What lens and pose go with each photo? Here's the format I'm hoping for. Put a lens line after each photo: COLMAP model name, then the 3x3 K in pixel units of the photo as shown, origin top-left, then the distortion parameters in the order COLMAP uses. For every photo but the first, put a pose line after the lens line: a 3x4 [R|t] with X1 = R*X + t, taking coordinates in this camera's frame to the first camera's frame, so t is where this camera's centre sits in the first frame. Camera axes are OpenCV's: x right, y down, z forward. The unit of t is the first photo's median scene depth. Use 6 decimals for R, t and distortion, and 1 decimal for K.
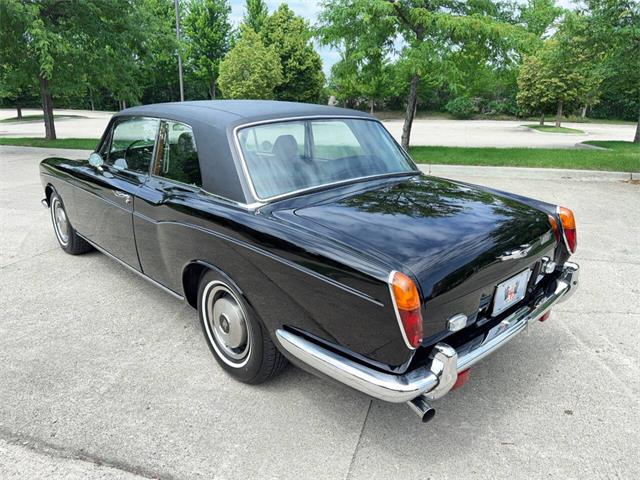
lens RADIAL K [[452.8, 0, 319.6], [0, 452.8, 242.1], [0, 0, 1]] dist [0.028702, -0.038869]
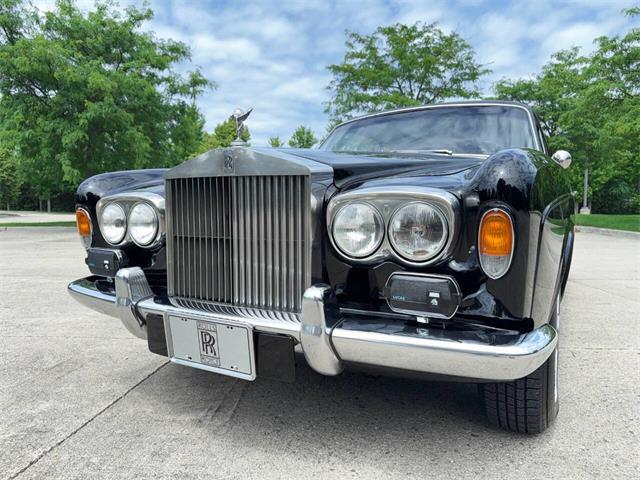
lens RADIAL K [[452.8, 0, 317.7], [0, 452.8, 244.9], [0, 0, 1]] dist [0.028702, -0.038869]
pose [[0.975560, -0.030153, 0.217656, -0.389674], [0.074872, 0.976879, -0.200252, 0.130999], [-0.206586, 0.211654, 0.955262, -0.239454]]
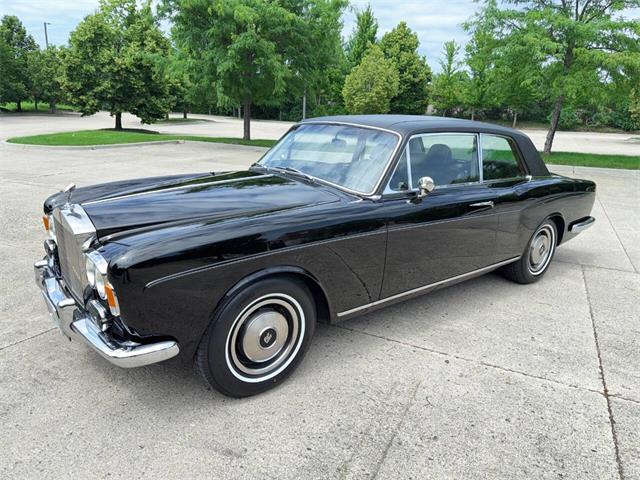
lens RADIAL K [[452.8, 0, 319.3], [0, 452.8, 244.1], [0, 0, 1]] dist [0.028702, -0.038869]
pose [[0.986611, 0.060442, -0.151479, -0.227714], [-0.061897, 0.998071, -0.004905, 0.086632], [0.150890, 0.014215, 0.988448, -0.322199]]
